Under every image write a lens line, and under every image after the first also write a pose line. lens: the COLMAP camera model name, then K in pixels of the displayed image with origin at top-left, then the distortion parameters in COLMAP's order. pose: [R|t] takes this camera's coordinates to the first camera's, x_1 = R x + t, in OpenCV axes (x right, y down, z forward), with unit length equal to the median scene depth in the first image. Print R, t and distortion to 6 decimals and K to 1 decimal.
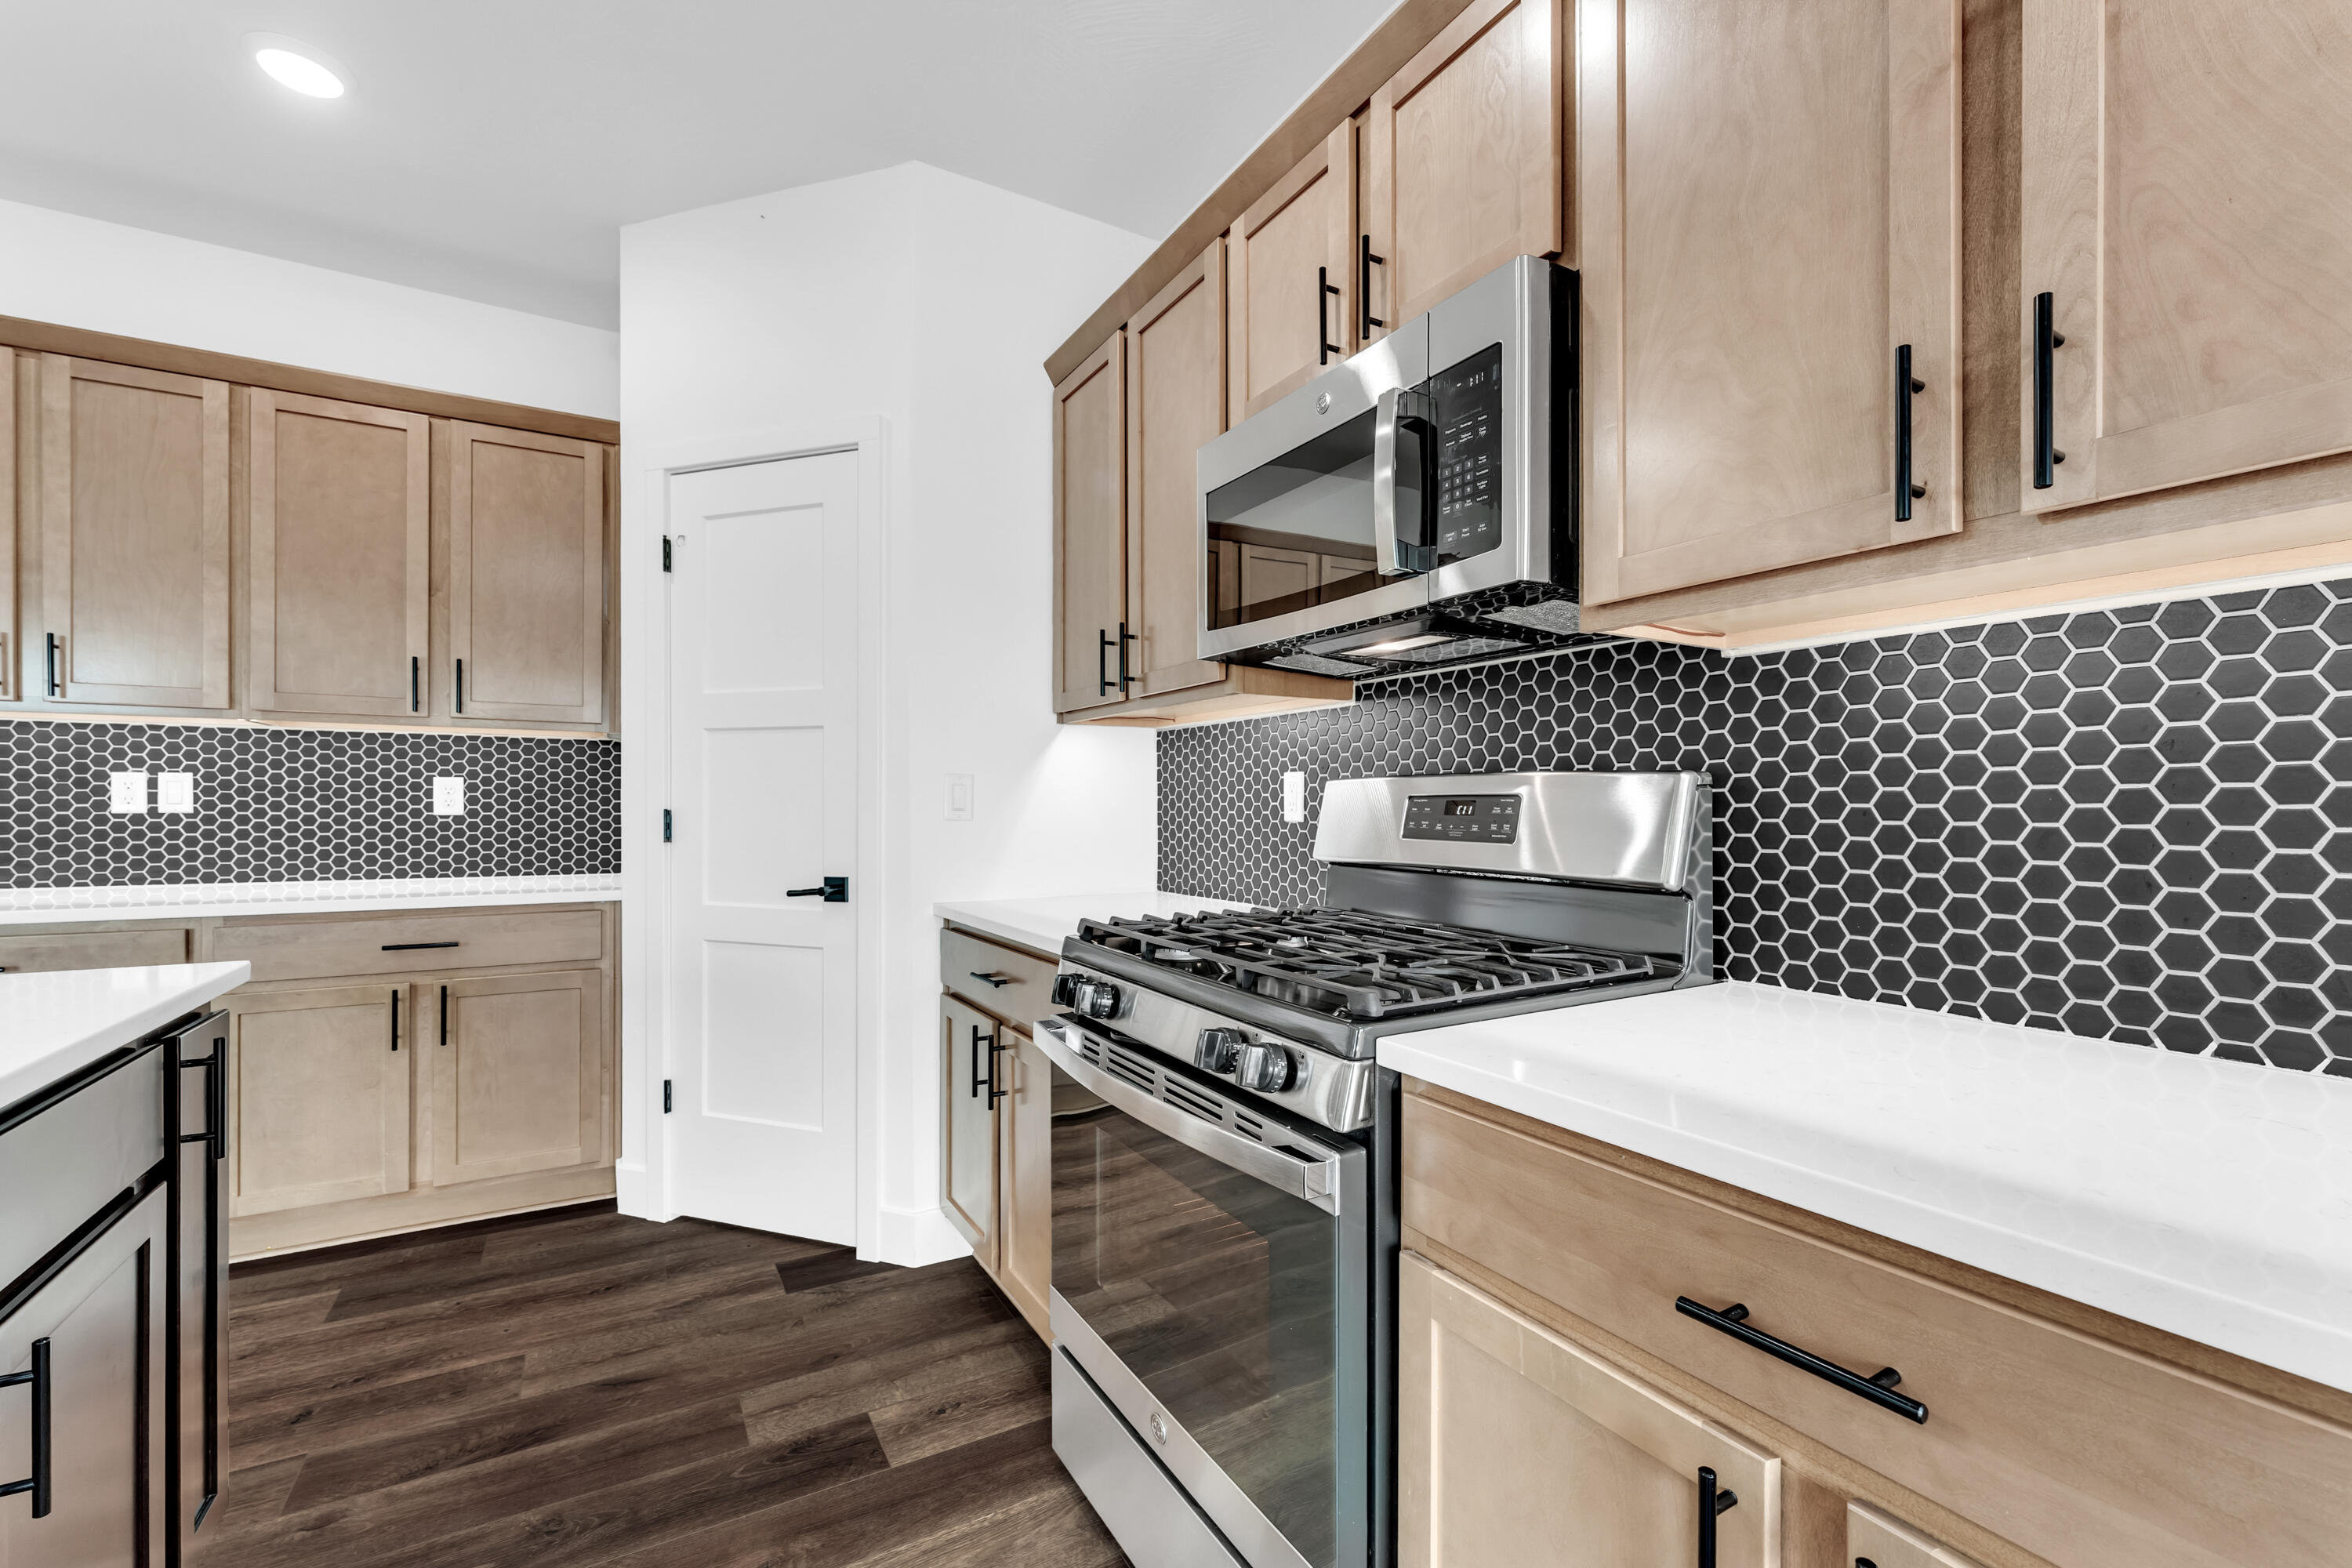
lens RADIAL K [[947.1, 0, 1170.1], [0, 947.1, 801.1], [0, 0, 1]] dist [-0.000923, 0.000381]
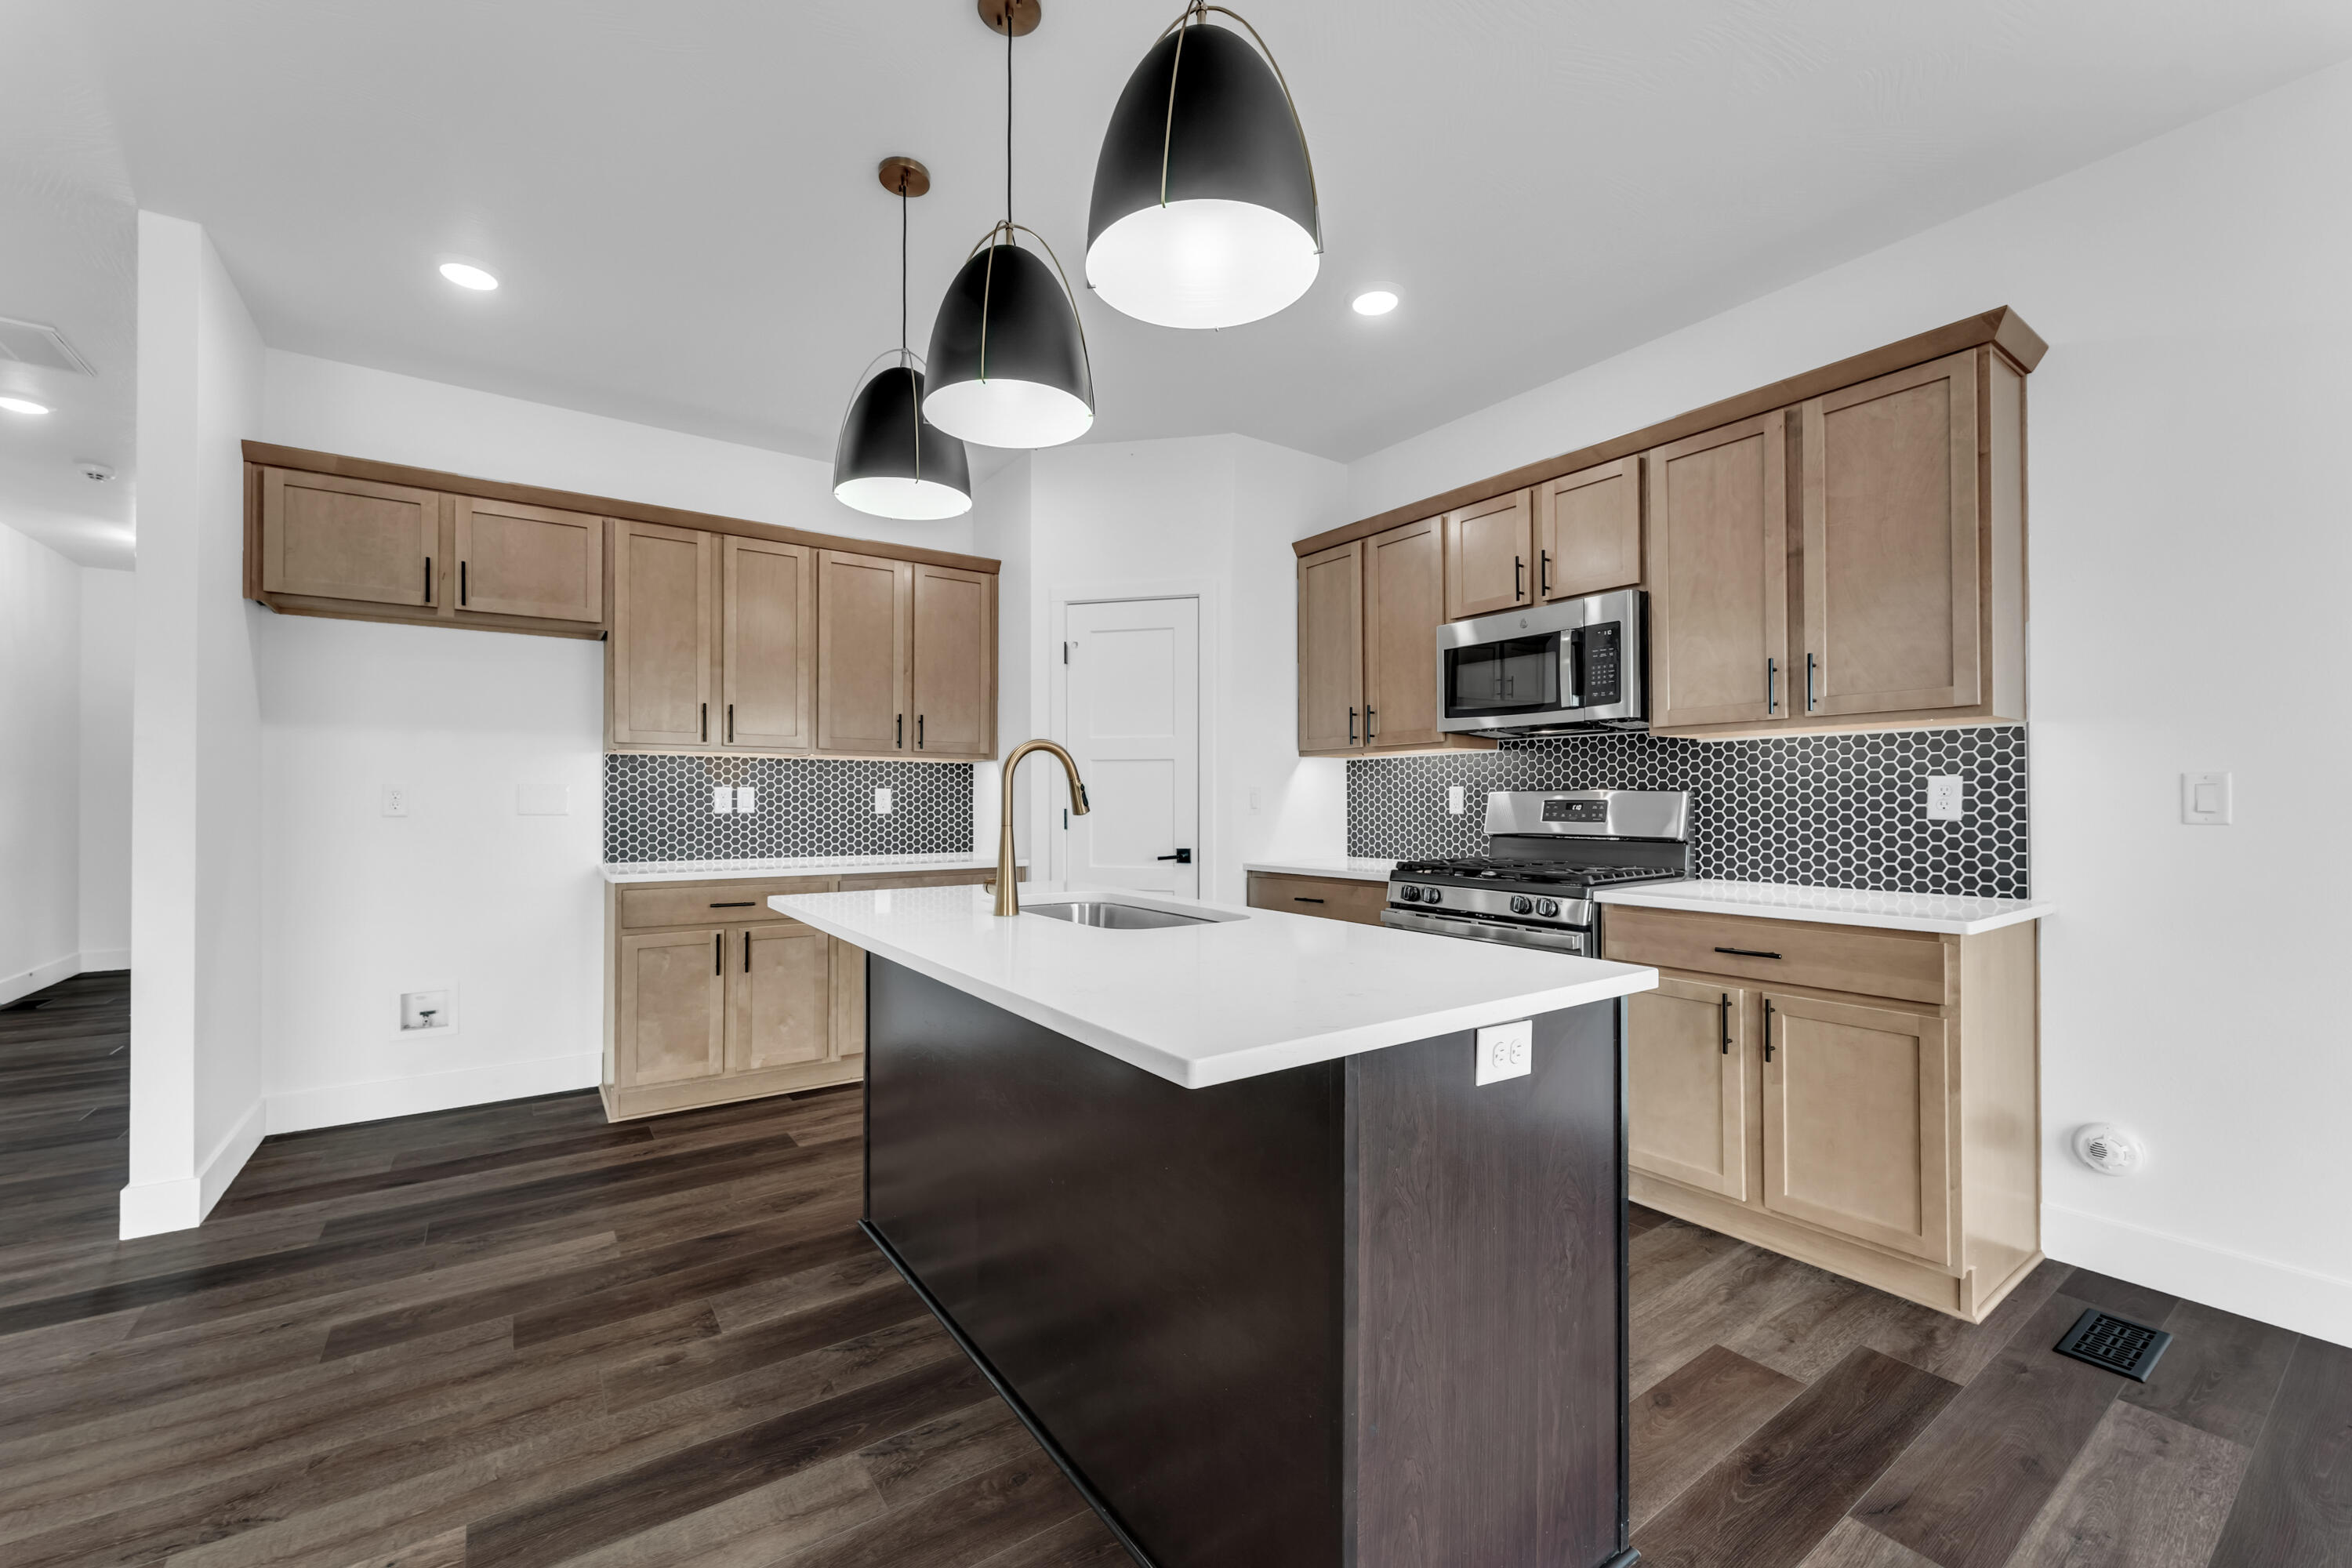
lens RADIAL K [[947.1, 0, 1177.3], [0, 947.1, 789.7], [0, 0, 1]] dist [-0.000923, 0.000381]
pose [[0.993792, -0.003171, 0.111208, -0.829699], [0.004059, 0.999962, -0.007760, -0.017642], [-0.111179, 0.008163, 0.993767, -1.027817]]
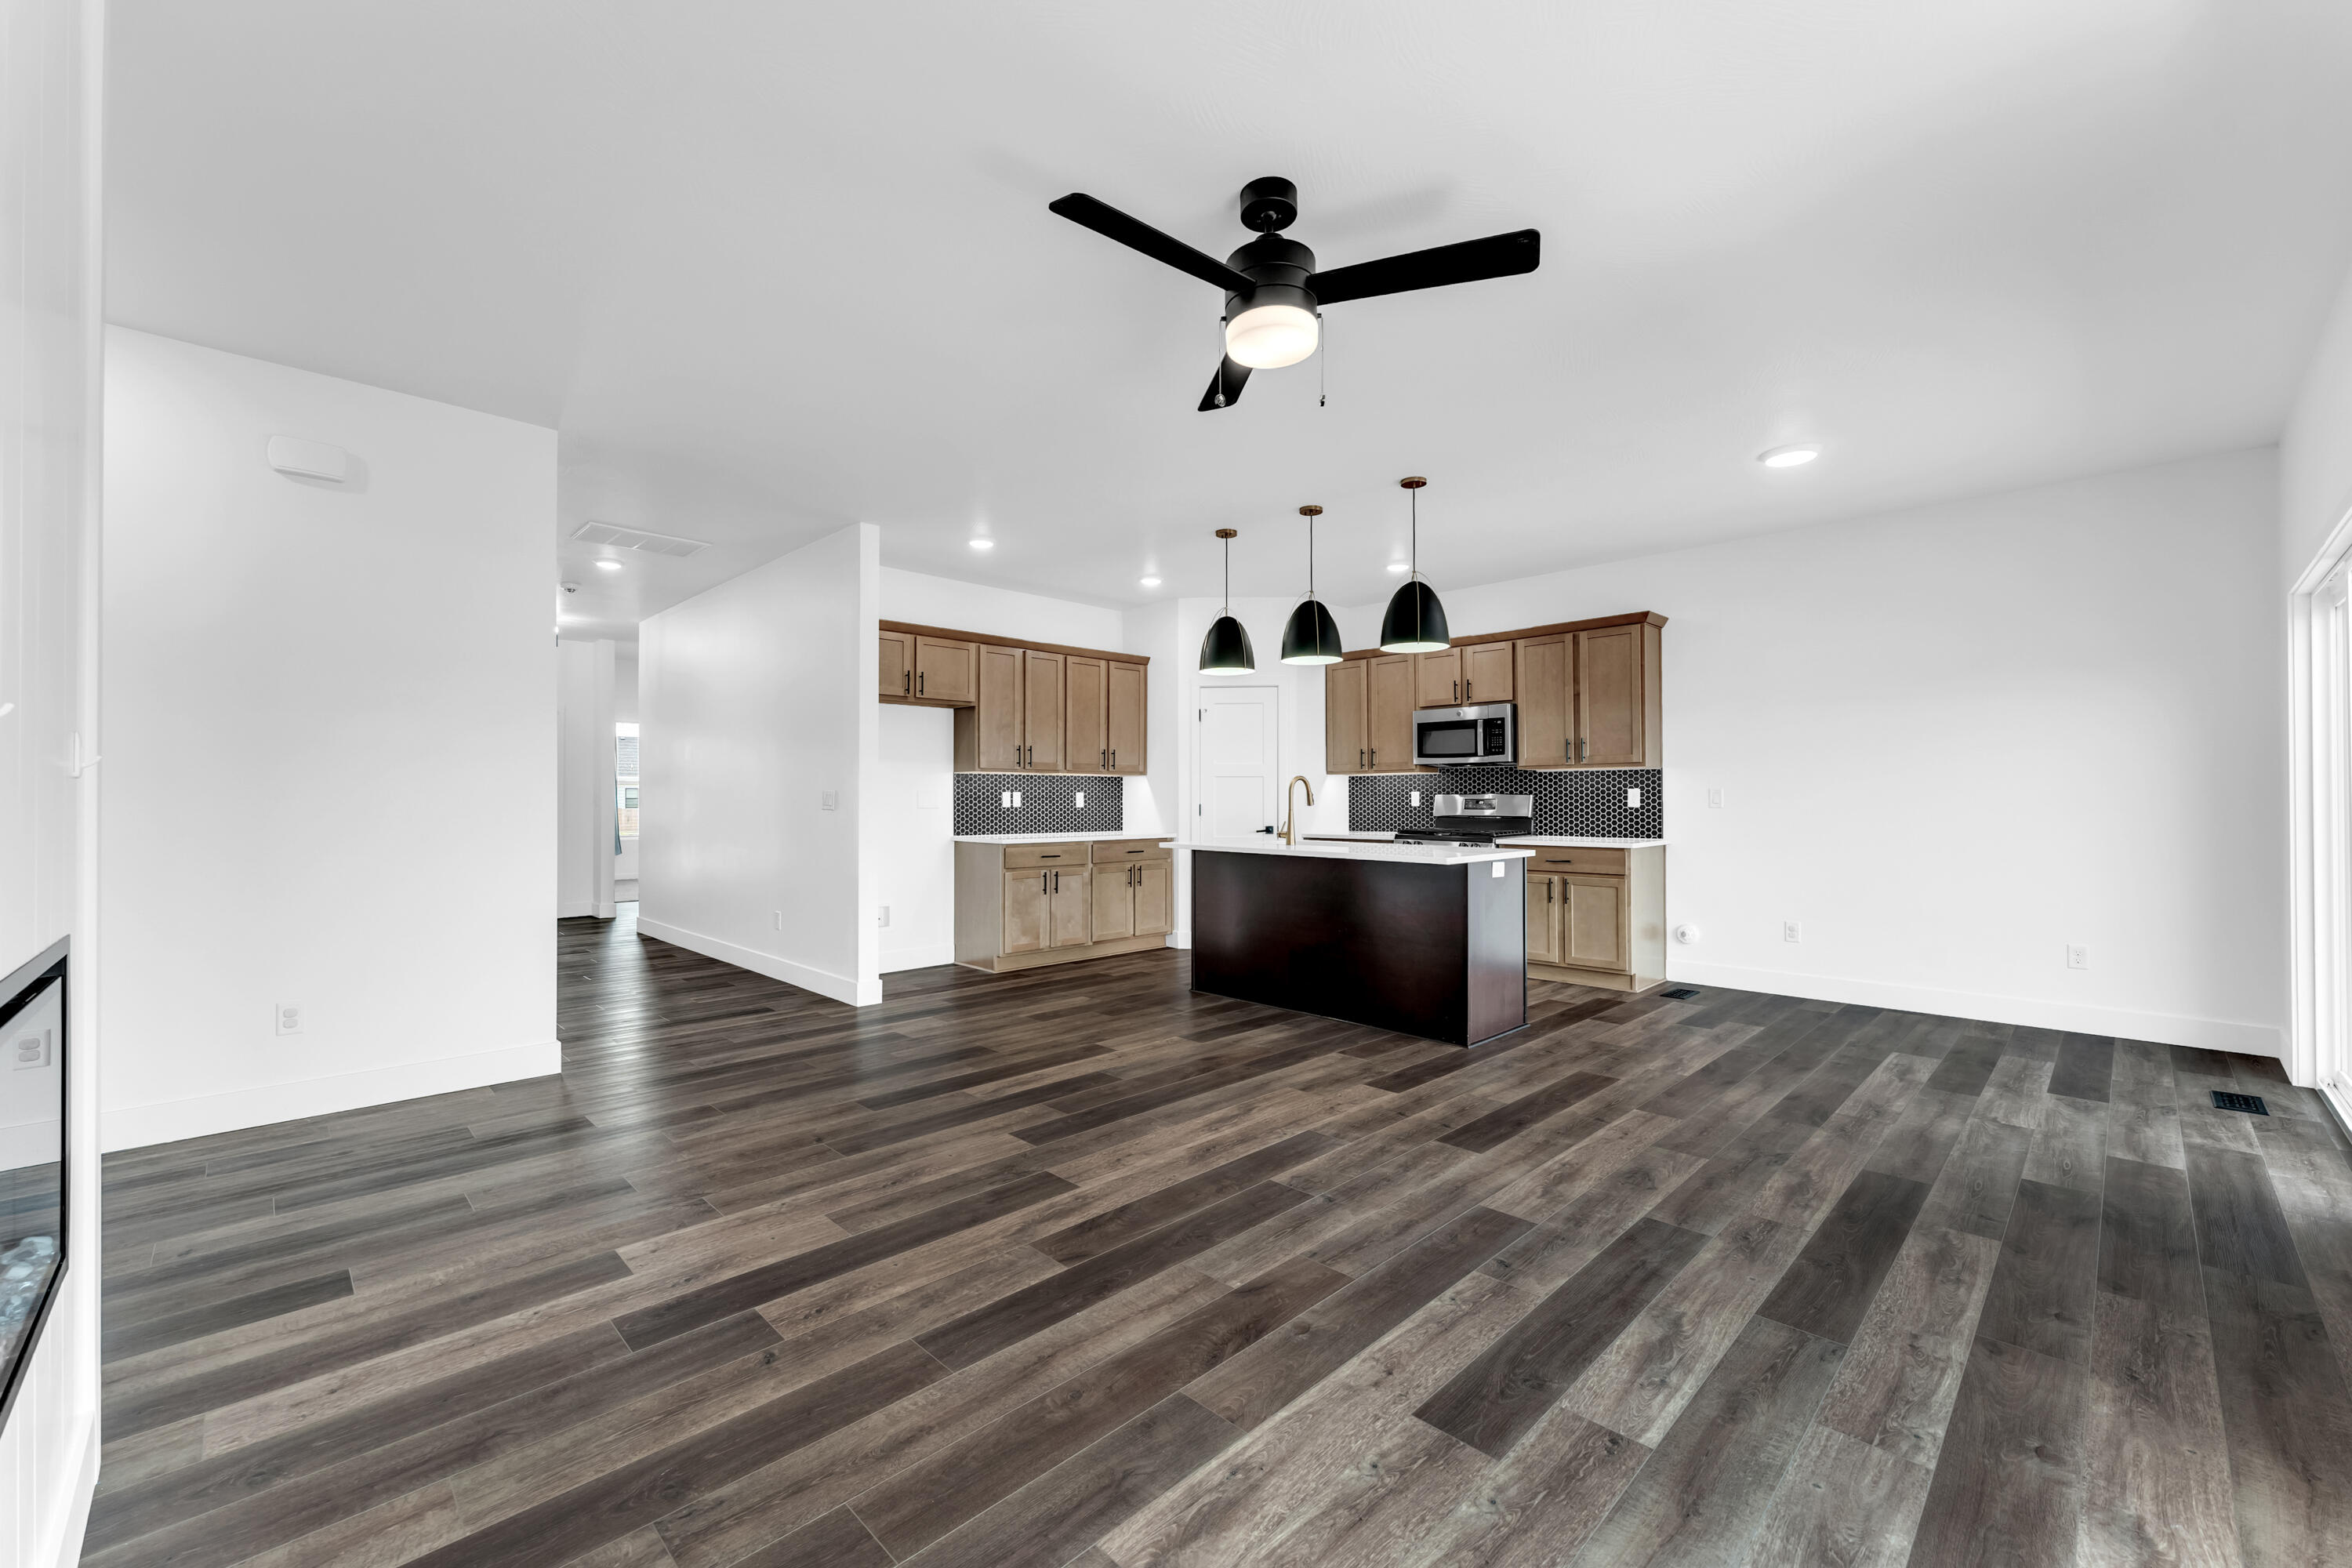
lens RADIAL K [[947.1, 0, 1182.6], [0, 947.1, 784.4], [0, 0, 1]] dist [-0.000923, 0.000381]
pose [[0.961867, -0.001652, 0.273511, -2.147664], [0.004711, 0.999933, -0.010528, -0.034190], [-0.273475, 0.011415, 0.961811, -2.741622]]
